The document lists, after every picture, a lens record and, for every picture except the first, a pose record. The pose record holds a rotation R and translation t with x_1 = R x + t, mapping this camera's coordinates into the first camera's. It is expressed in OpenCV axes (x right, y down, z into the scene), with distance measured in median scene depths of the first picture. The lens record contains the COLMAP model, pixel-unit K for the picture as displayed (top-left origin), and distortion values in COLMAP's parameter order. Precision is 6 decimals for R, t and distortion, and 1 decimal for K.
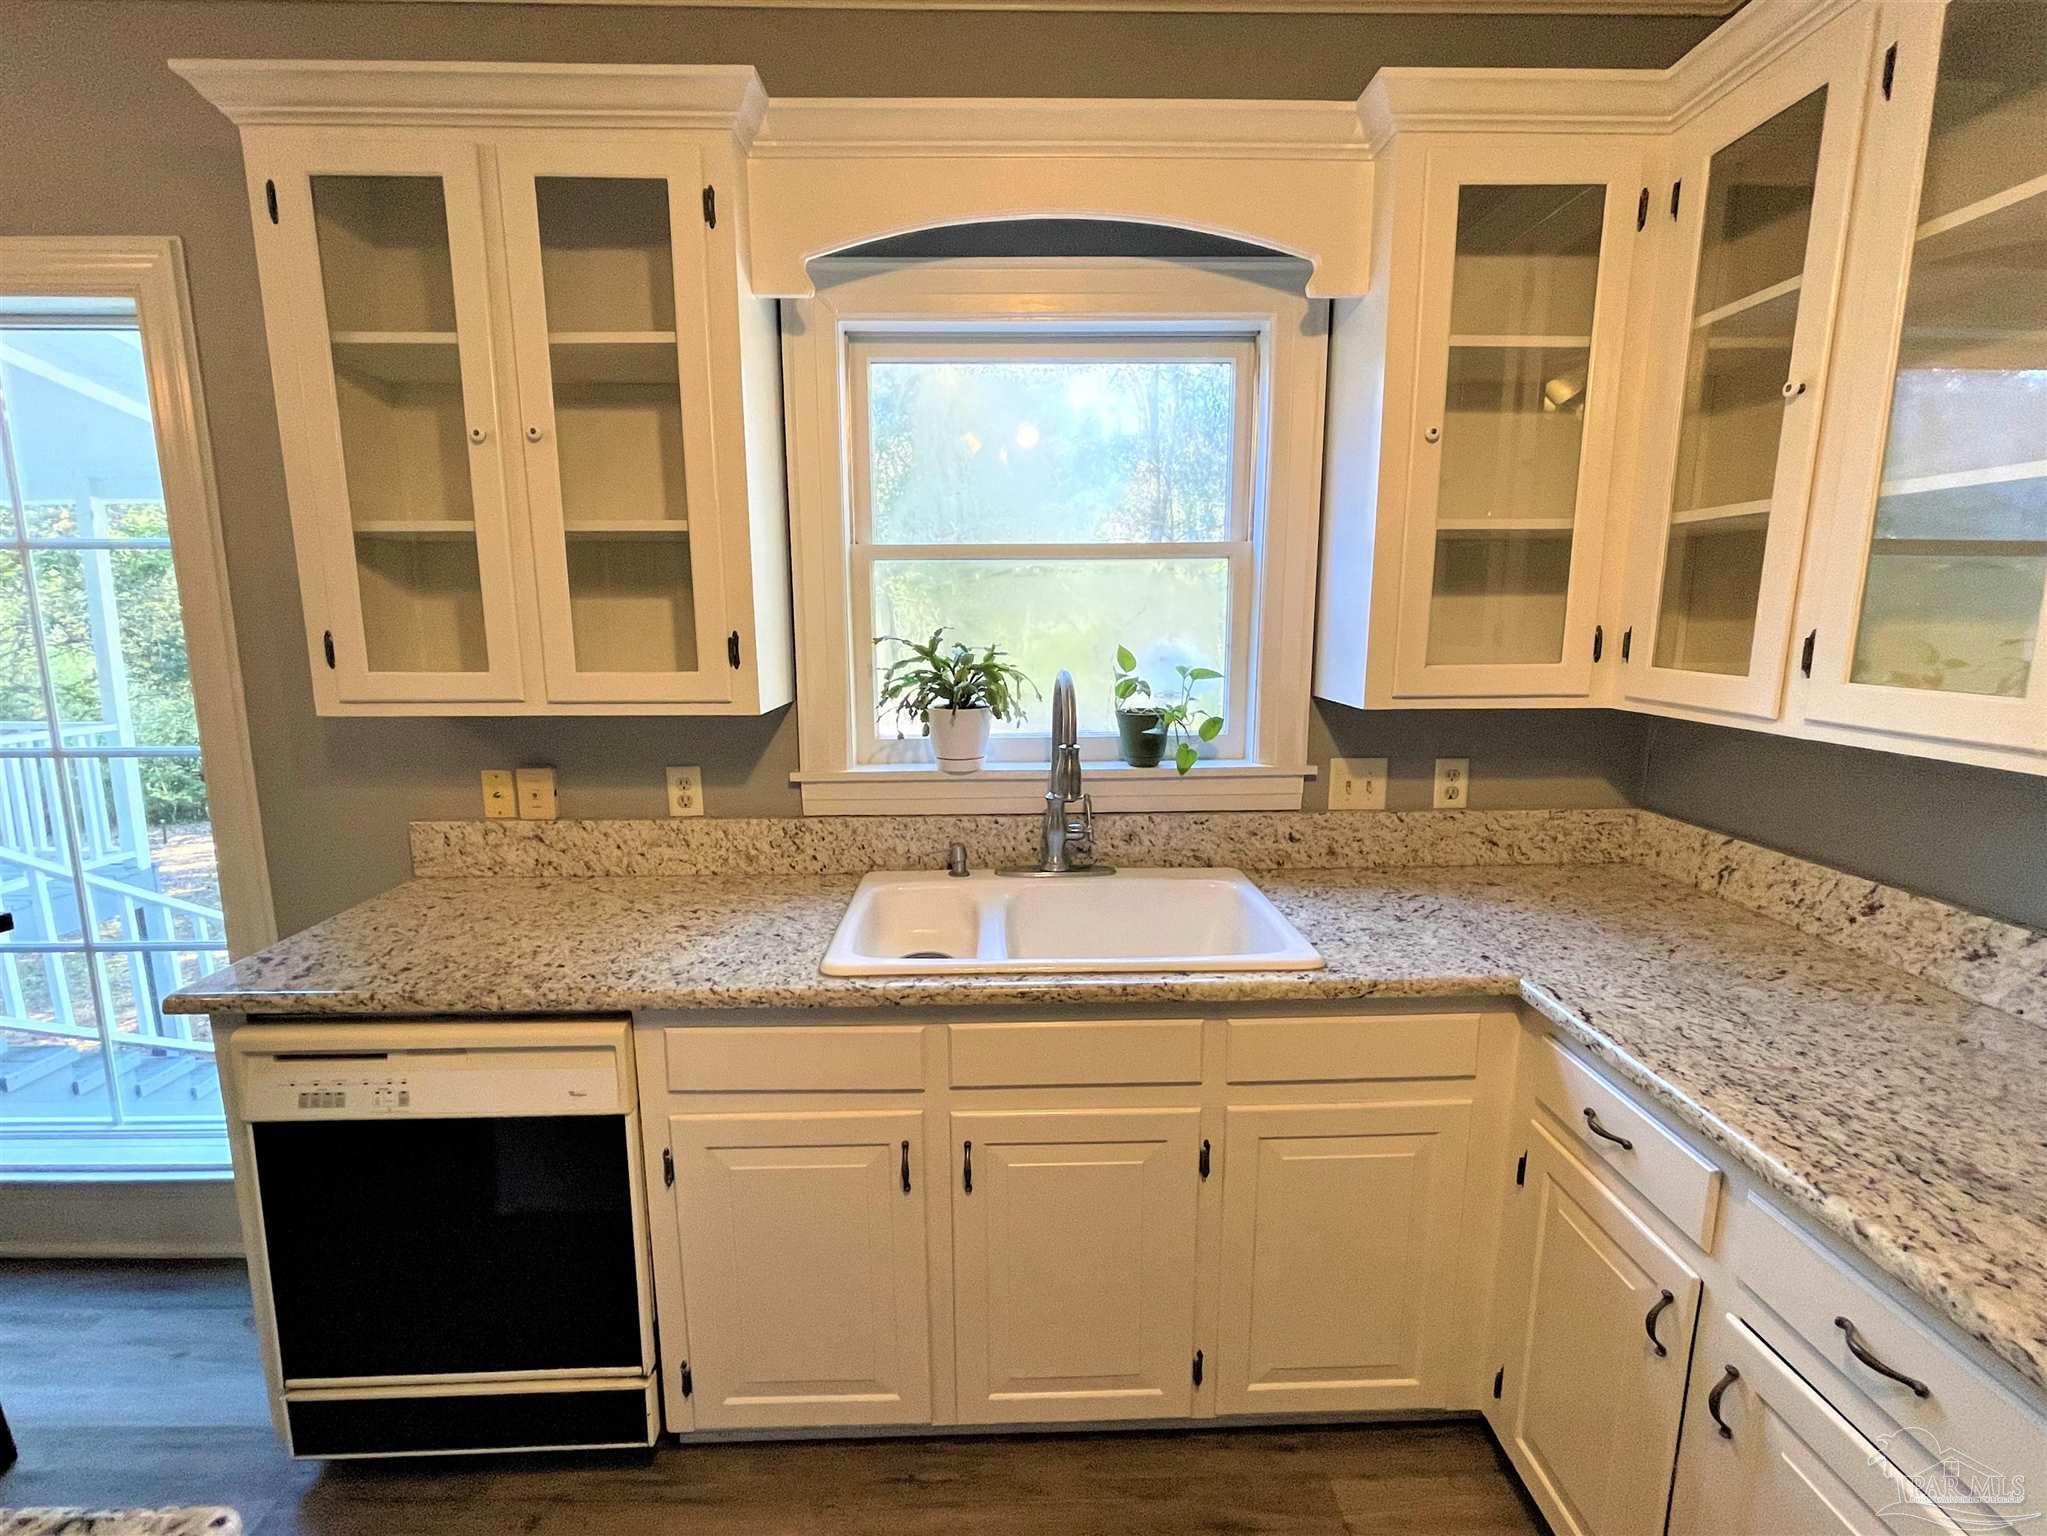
lens RADIAL K [[914.6, 0, 1022.6], [0, 914.6, 763.7], [0, 0, 1]] dist [-0.013548, 0.000856]
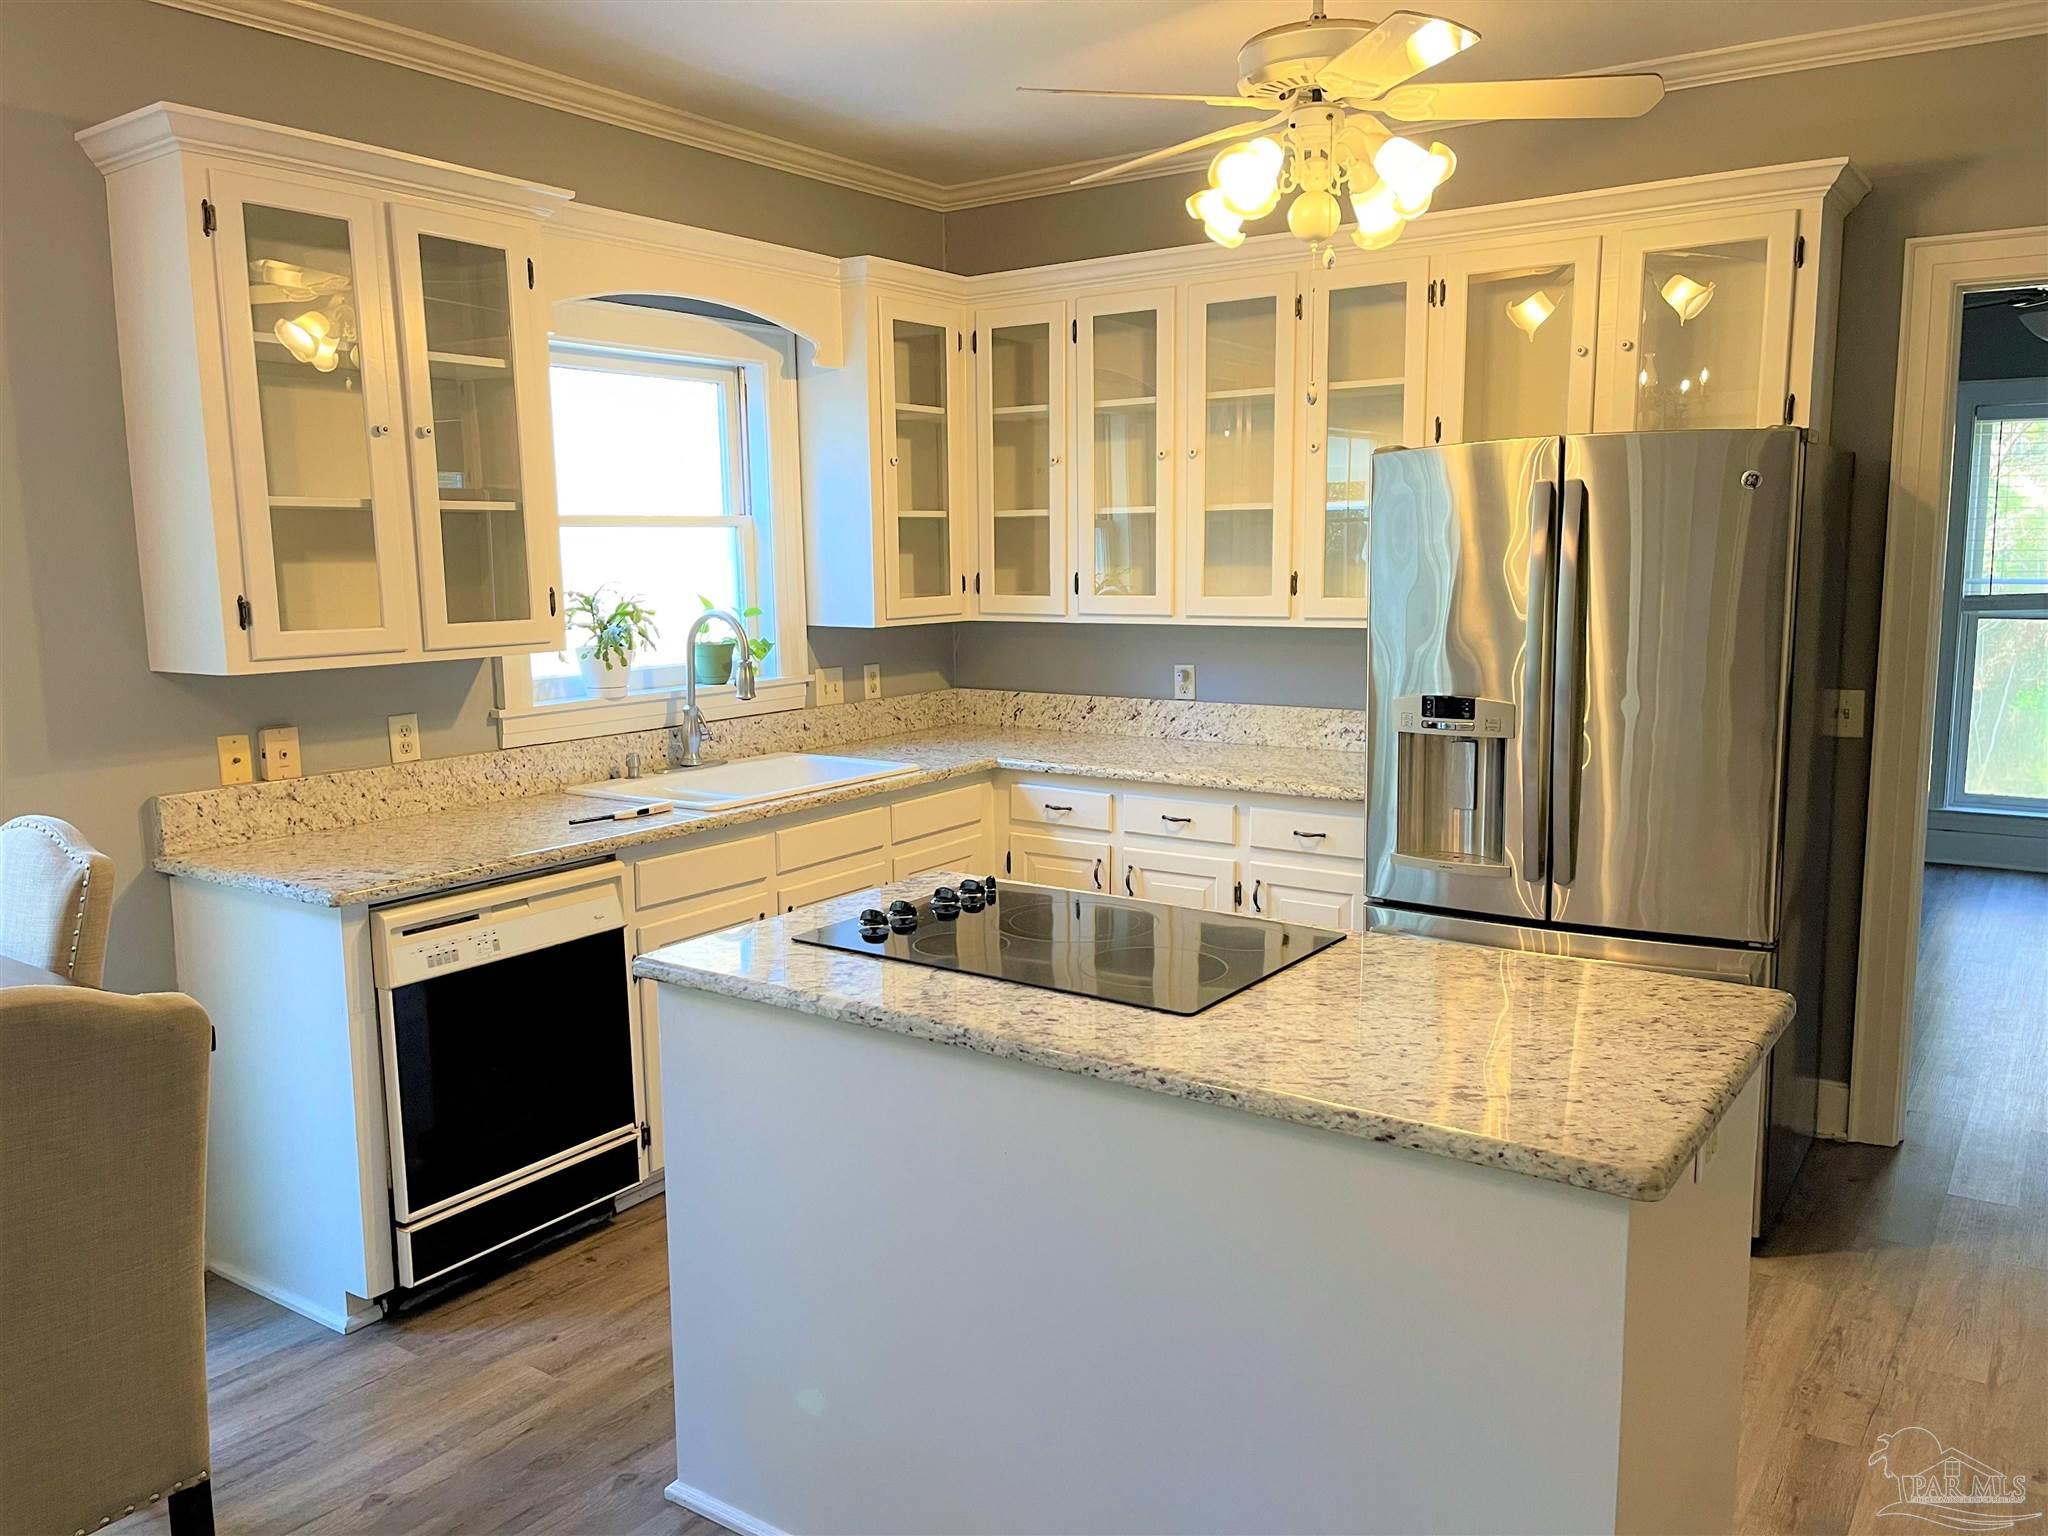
lens RADIAL K [[1548.8, 0, 1036.0], [0, 1548.8, 772.5], [0, 0, 1]] dist [0.085153, -0.096311]
pose [[0.584168, -0.120169, 0.802687, -1.721838], [0.144182, 0.988613, 0.043074, 0.118157], [-0.798723, 0.090571, 0.594843, -0.848433]]
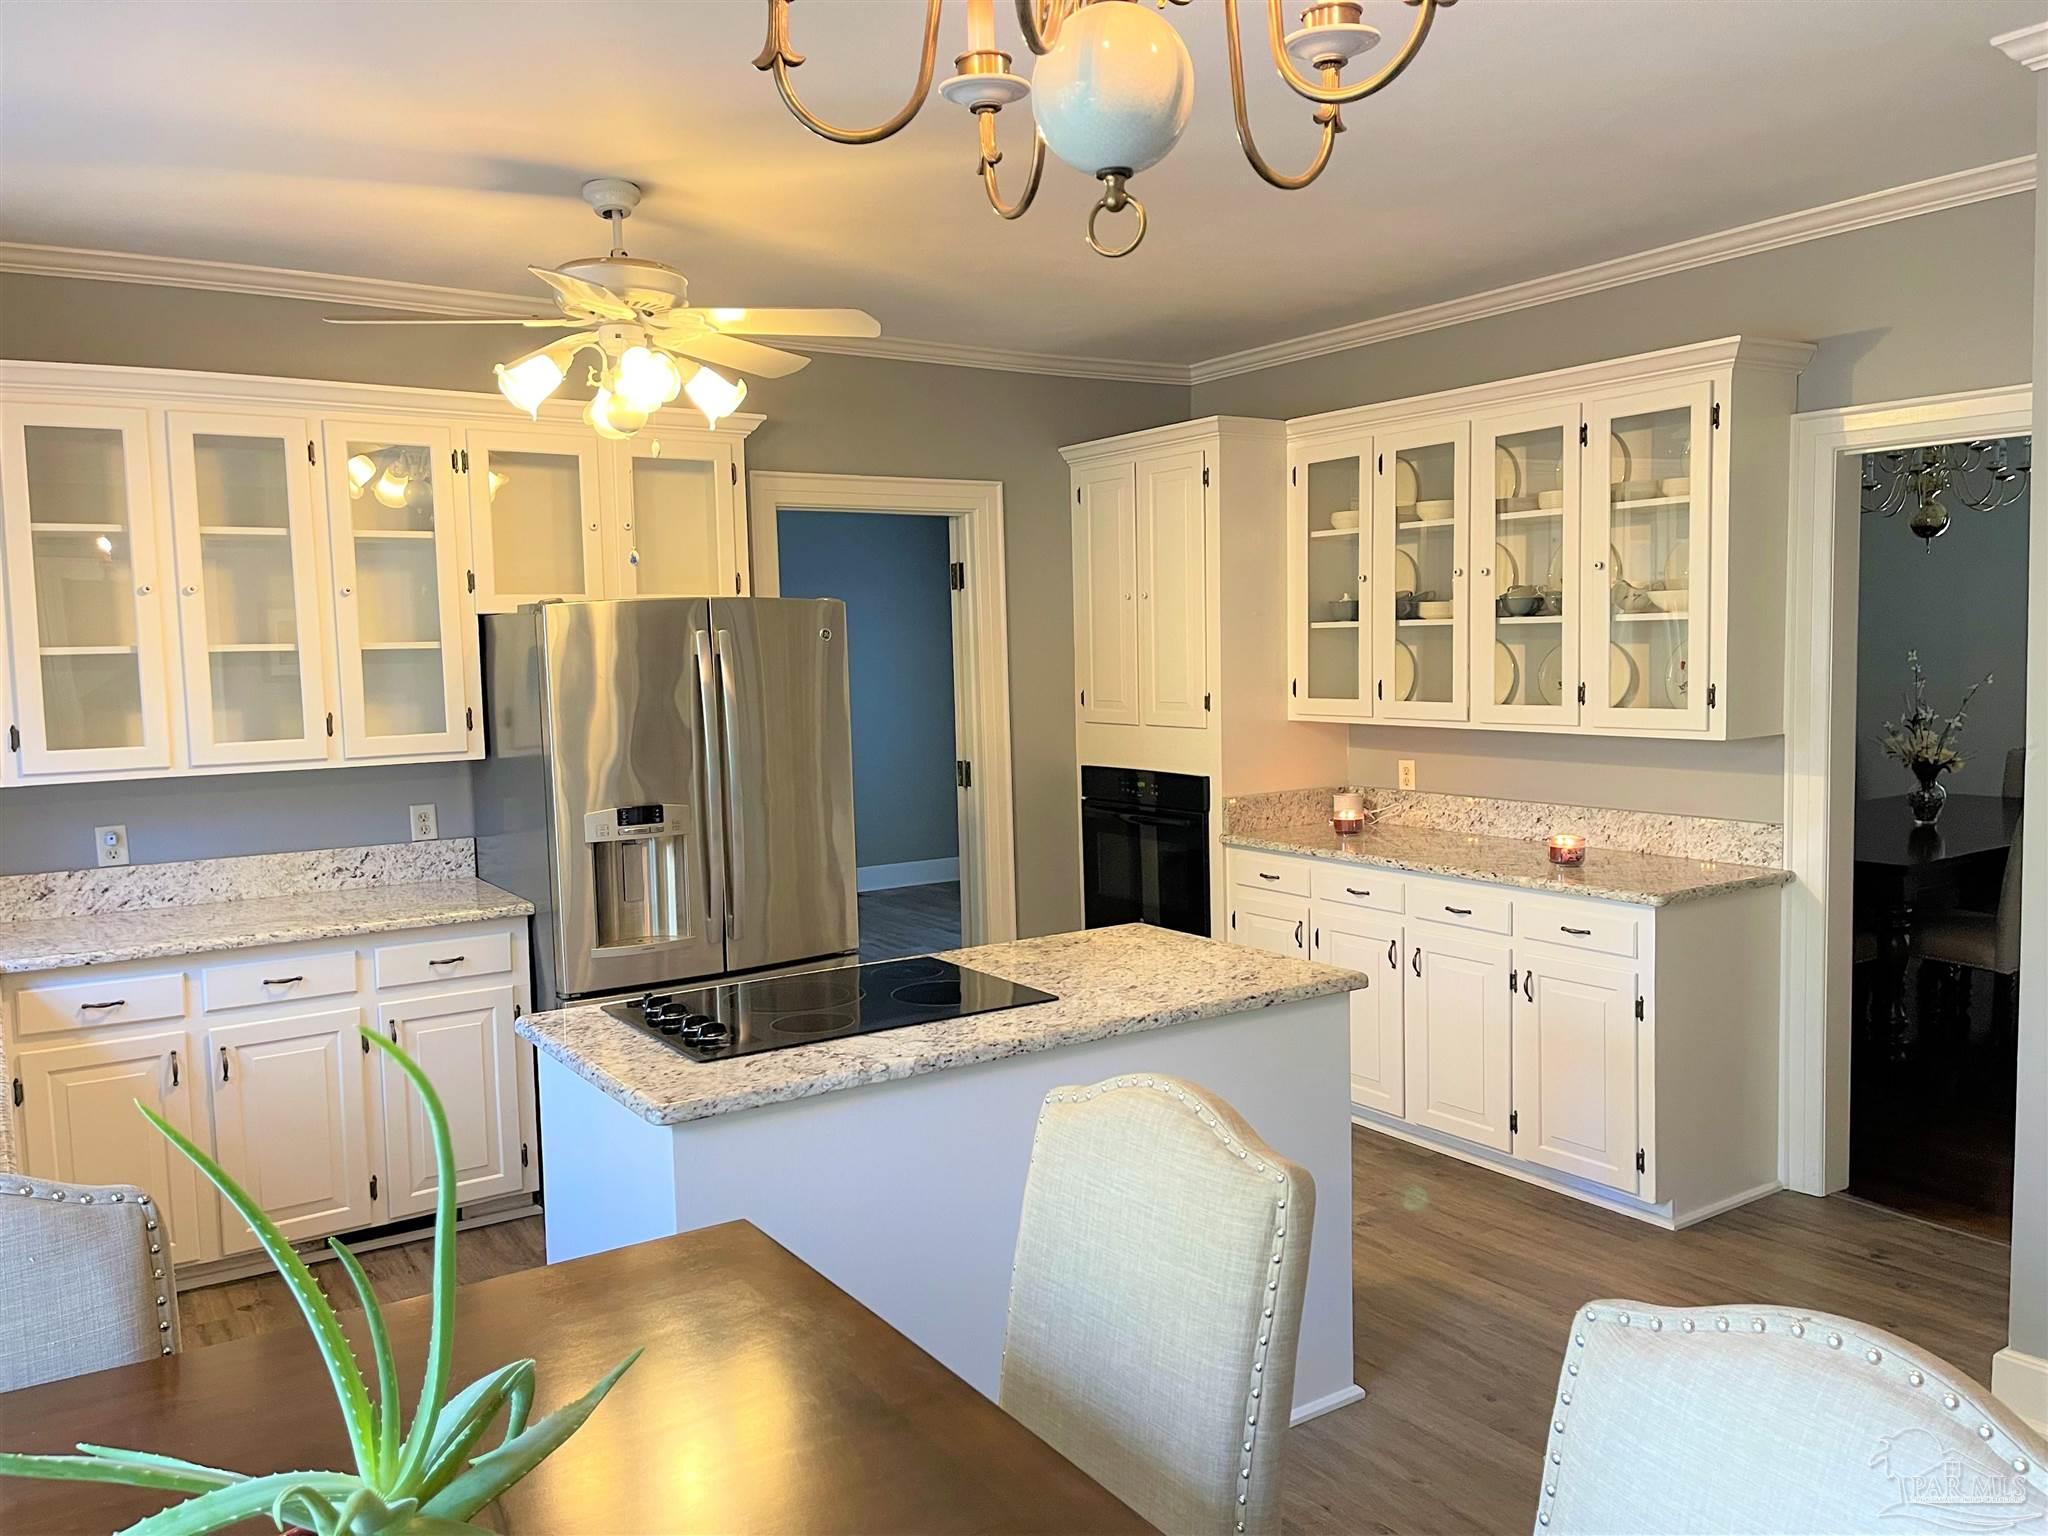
lens RADIAL K [[1548.8, 0, 1025.5], [0, 1548.8, 766.2], [0, 0, 1]] dist [0.085153, -0.096311]
pose [[-0.550926, -0.045704, 0.833302, -2.152906], [0.163318, 0.973289, 0.161357, -0.187436], [-0.818418, 0.224989, -0.528746, 0.792981]]
